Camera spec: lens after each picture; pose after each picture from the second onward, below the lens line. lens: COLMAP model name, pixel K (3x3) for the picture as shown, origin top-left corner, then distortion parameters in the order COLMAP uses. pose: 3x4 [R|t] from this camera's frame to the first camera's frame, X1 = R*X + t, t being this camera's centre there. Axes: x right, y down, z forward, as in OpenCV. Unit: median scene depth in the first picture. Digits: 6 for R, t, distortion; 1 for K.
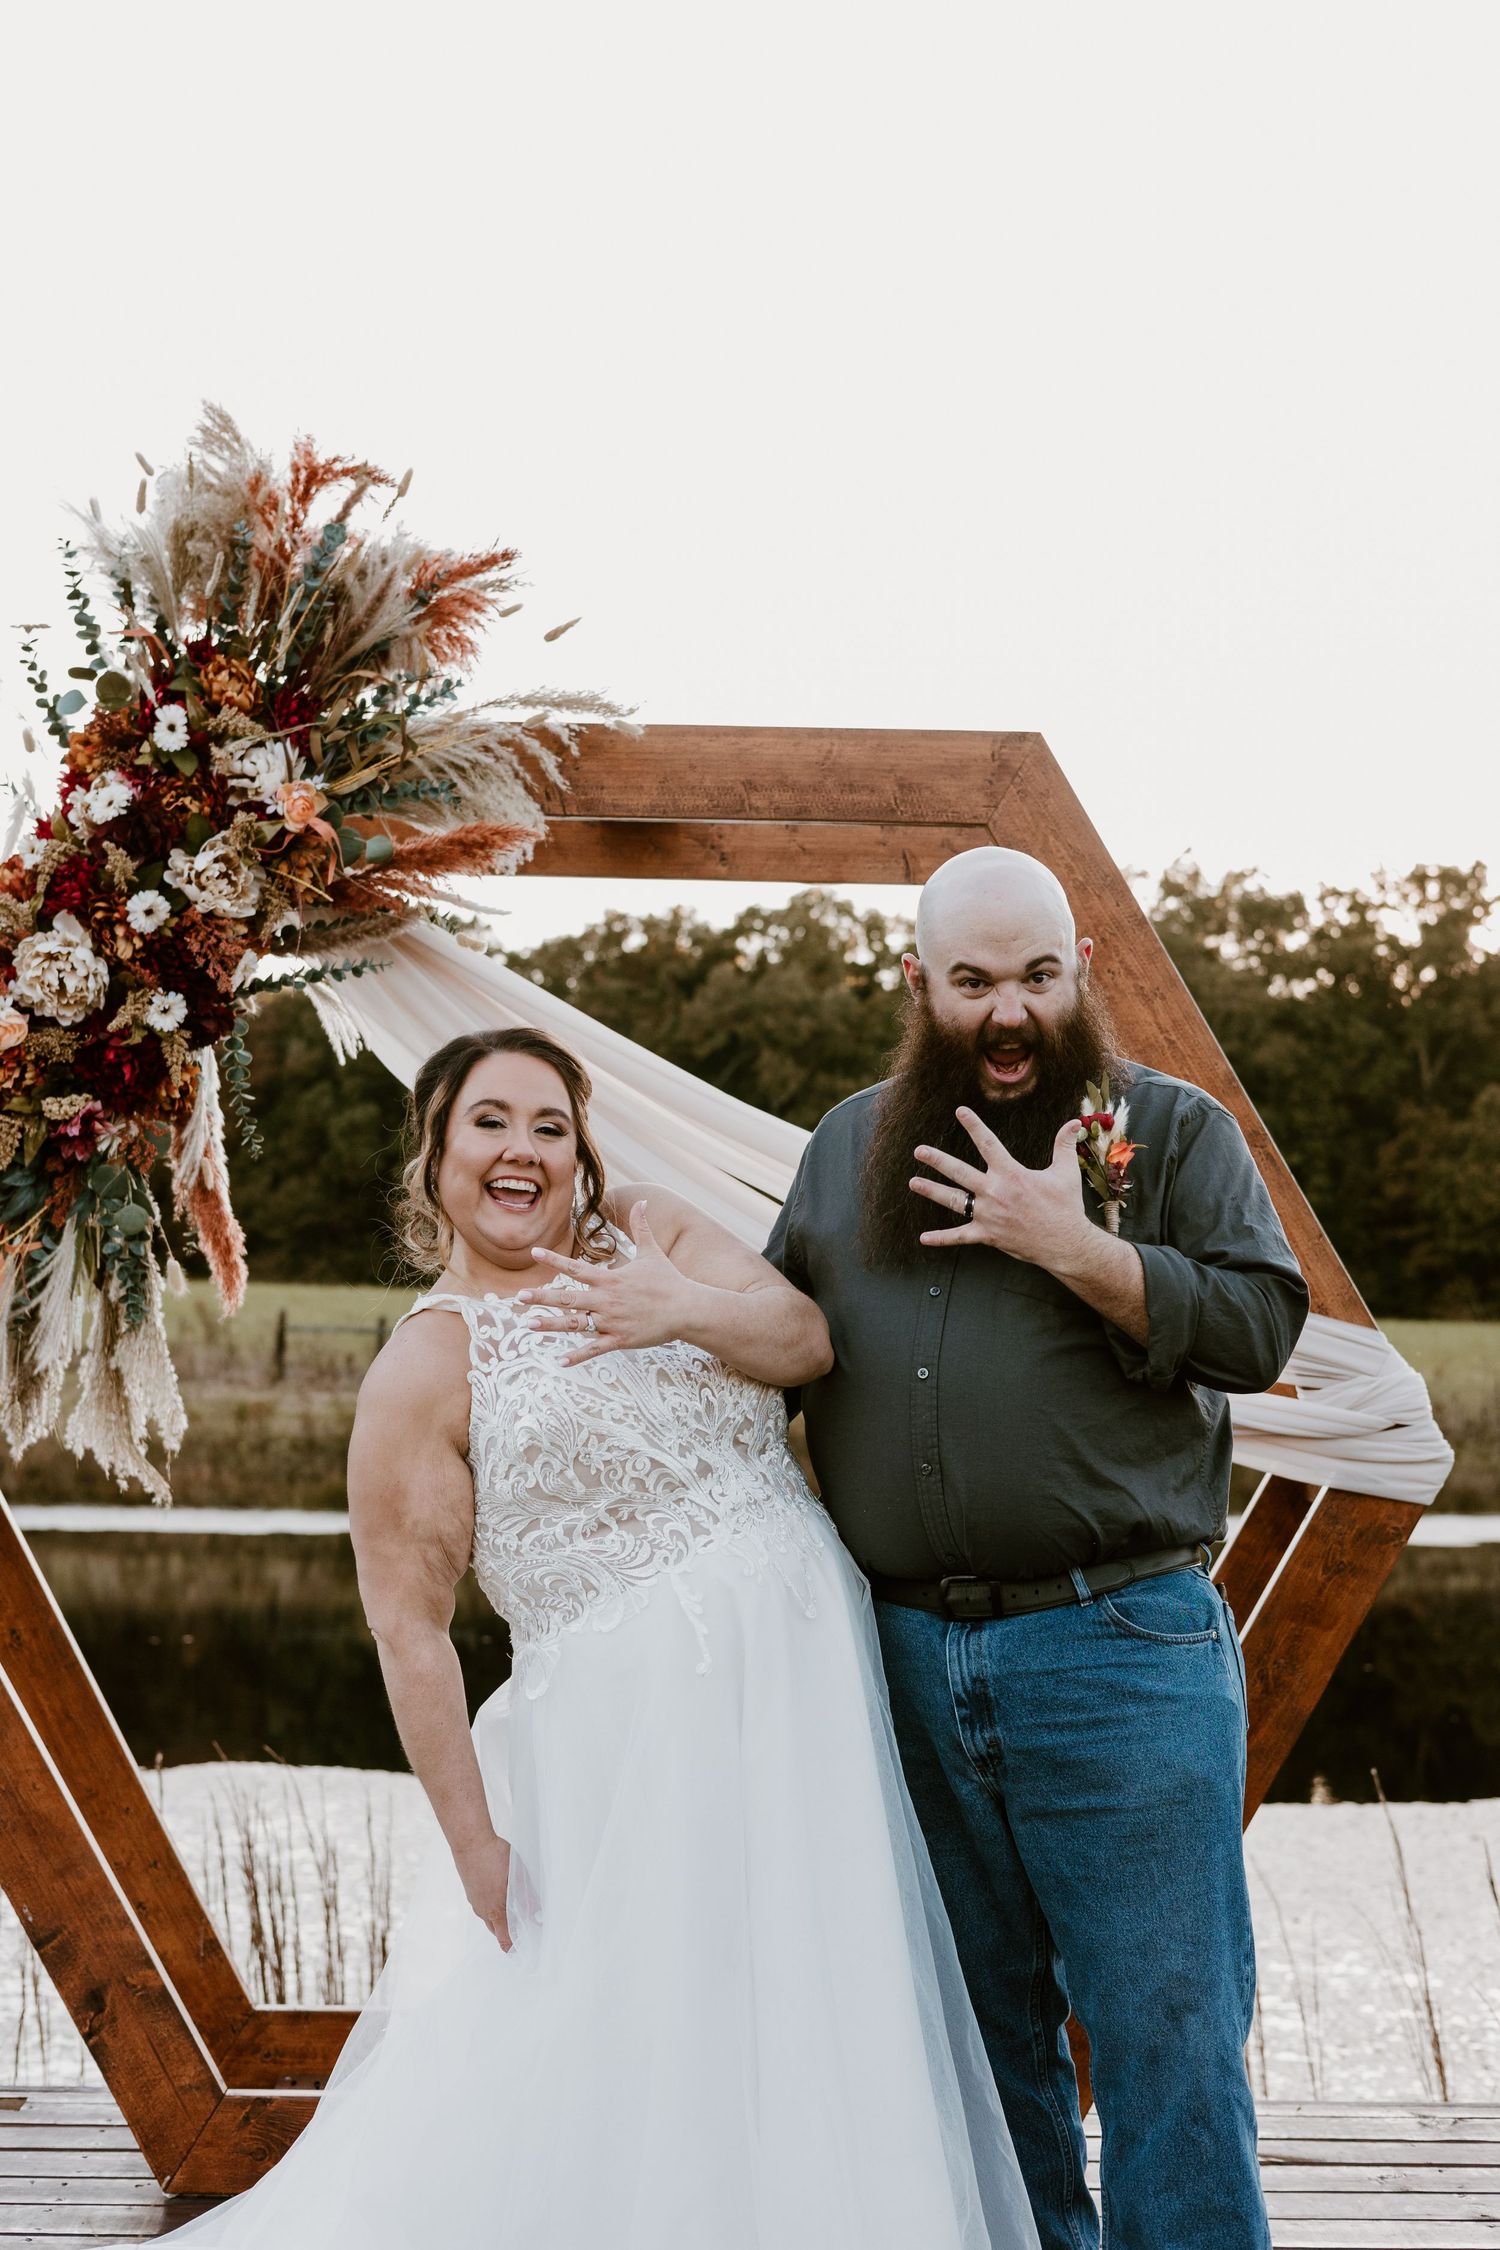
lens RADIAL K [[3166.8, 0, 762.9], [0, 3166.8, 1147.5], [0, 0, 1]] dist [0.001630, 0.085857]
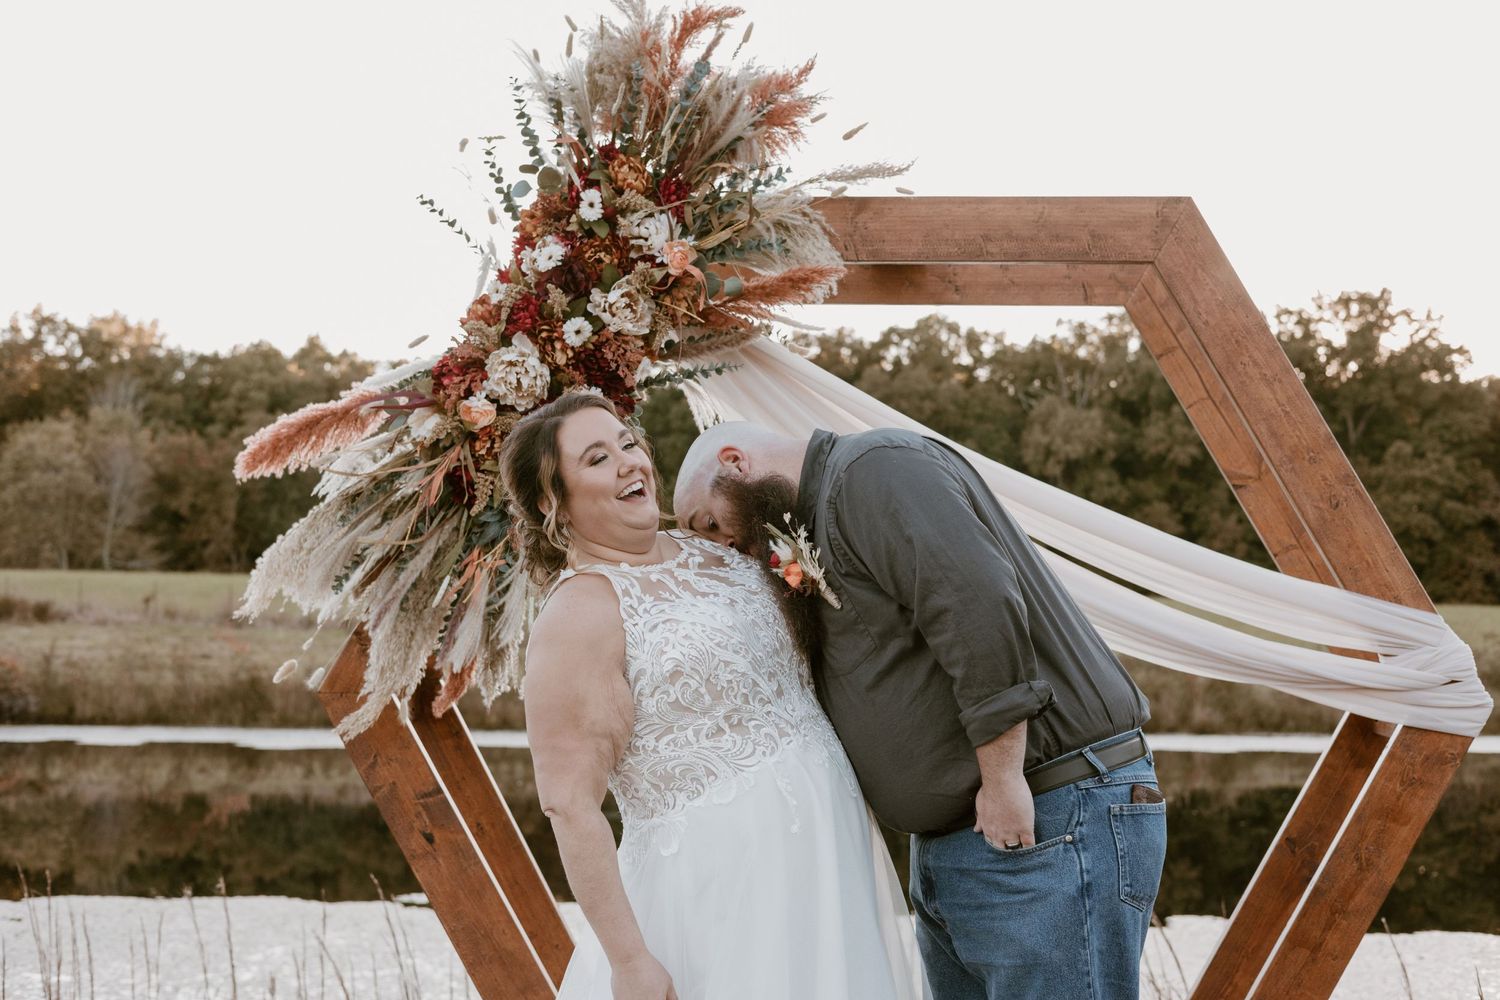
lens RADIAL K [[2111.2, 0, 750.0], [0, 2111.2, 500.0], [0, 0, 1]] dist [0.001630, 0.085857]
pose [[0.997623, -0.010193, -0.068151, -0.047781], [0.010534, 0.999934, 0.004643, -0.000919], [0.068099, -0.005350, 0.997664, 0.037010]]
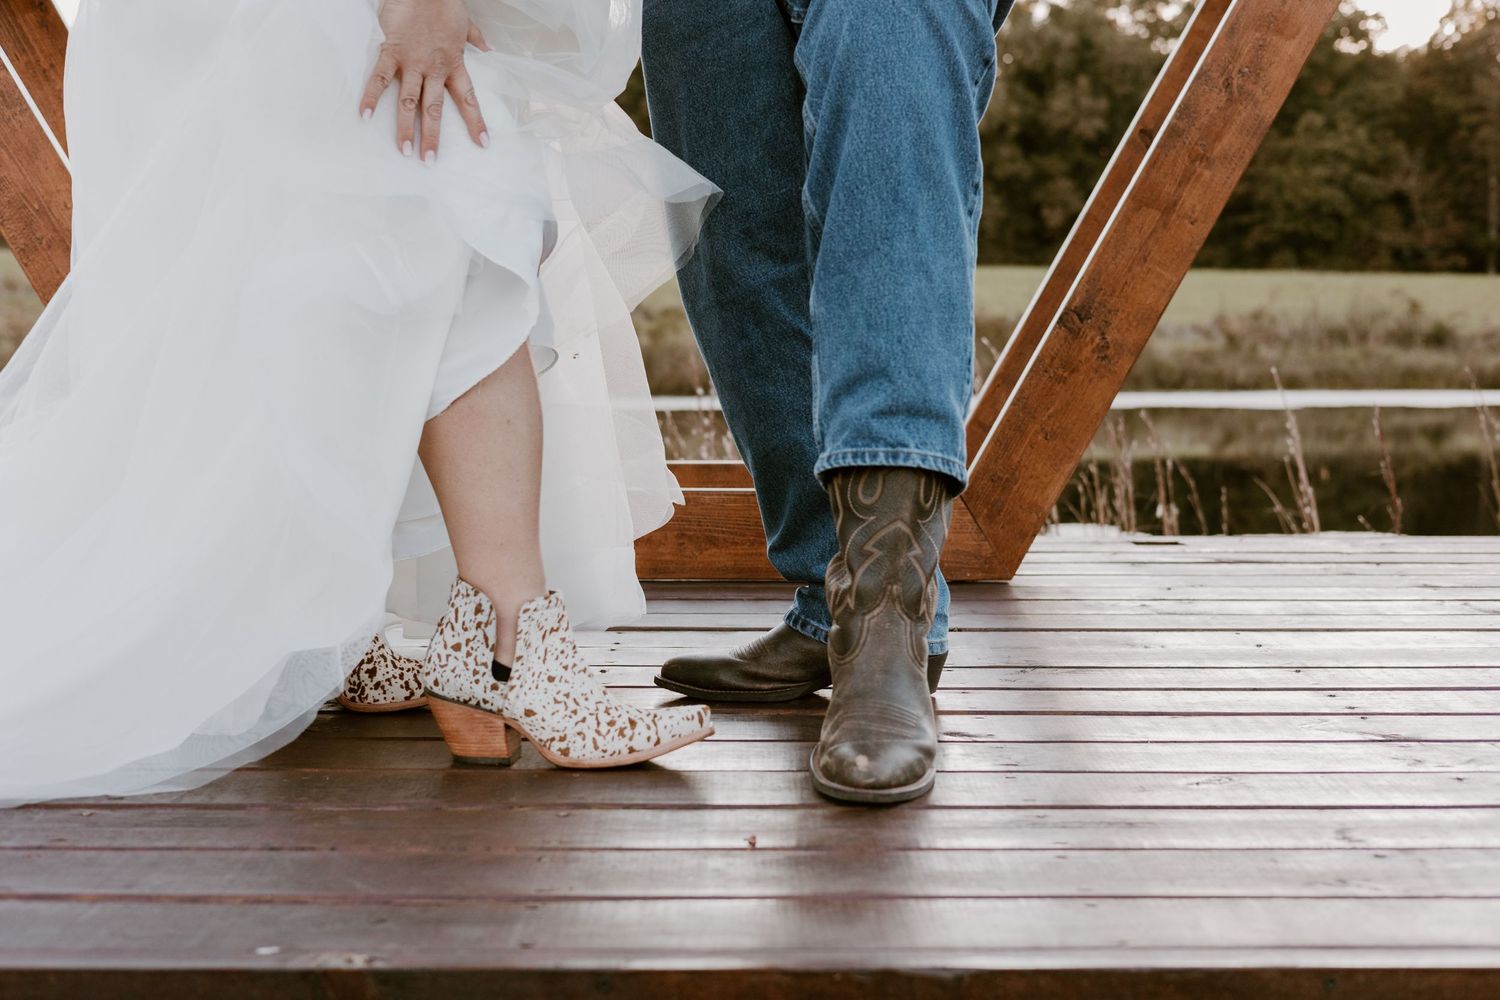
lens RADIAL K [[2151.4, 0, 755.4], [0, 2151.4, 498.0], [0, 0, 1]] dist [0.010850, 0.064320]
pose [[0.999657, -0.014501, -0.021812, 0.015407], [0.017403, 0.990085, 0.139385, 0.200244], [0.019575, -0.139717, 0.989998, 0.273187]]
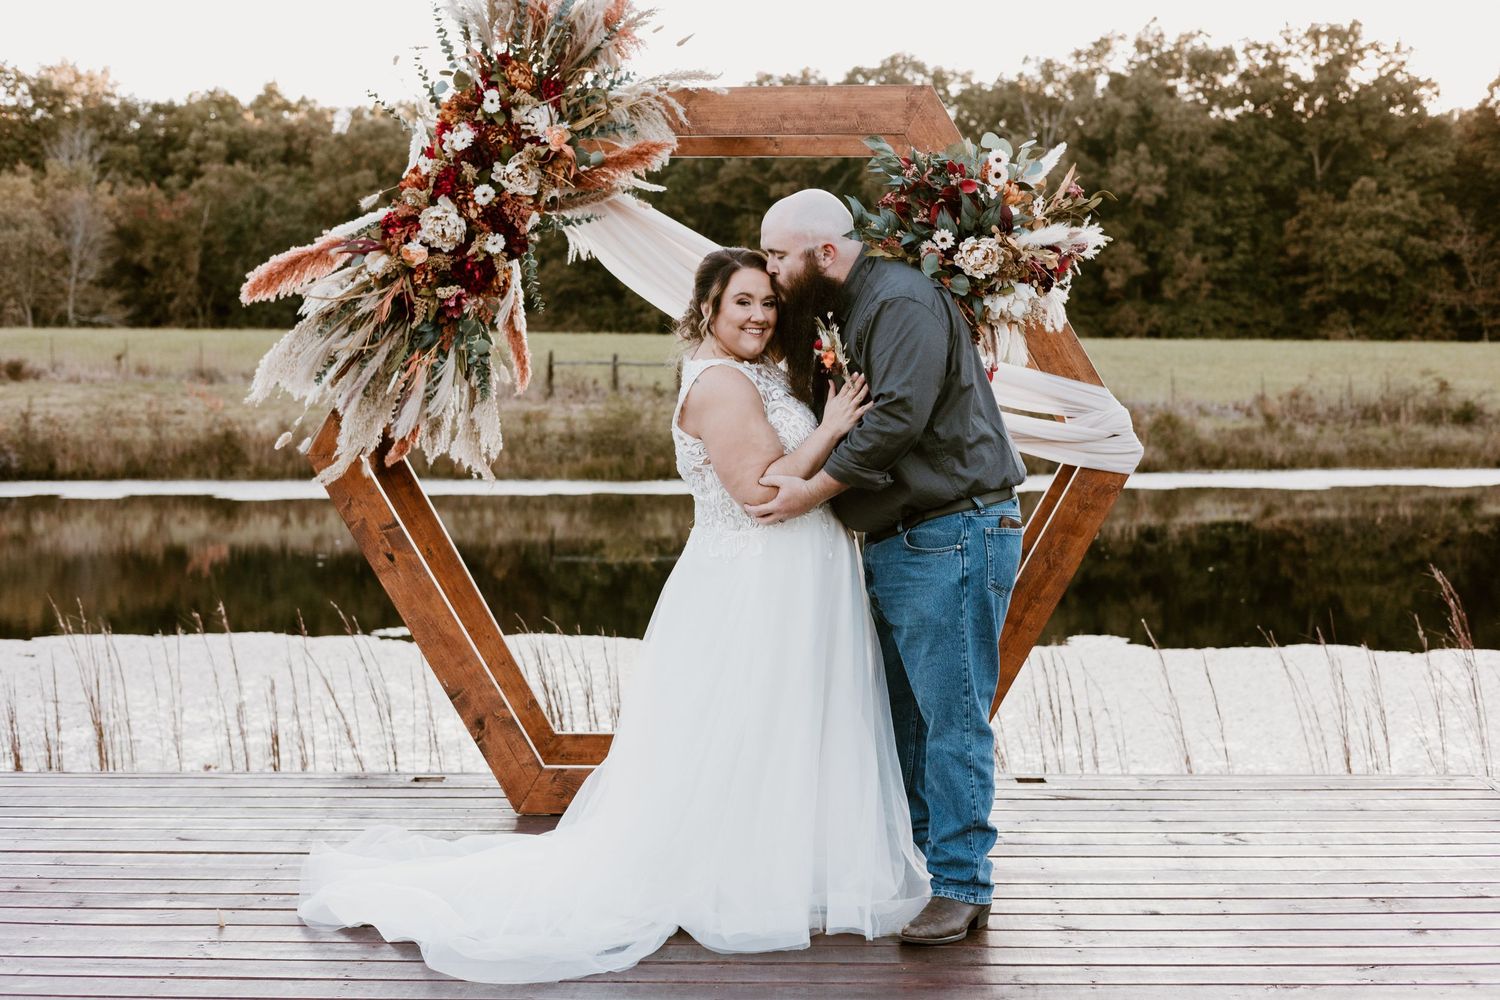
lens RADIAL K [[2151.4, 0, 755.4], [0, 2151.4, 498.0], [0, 0, 1]] dist [0.010850, 0.064320]
pose [[0.998240, -0.017761, -0.056579, 0.050646], [0.024679, 0.991972, 0.124029, -0.046591], [0.053921, -0.125207, 0.990664, -0.359826]]
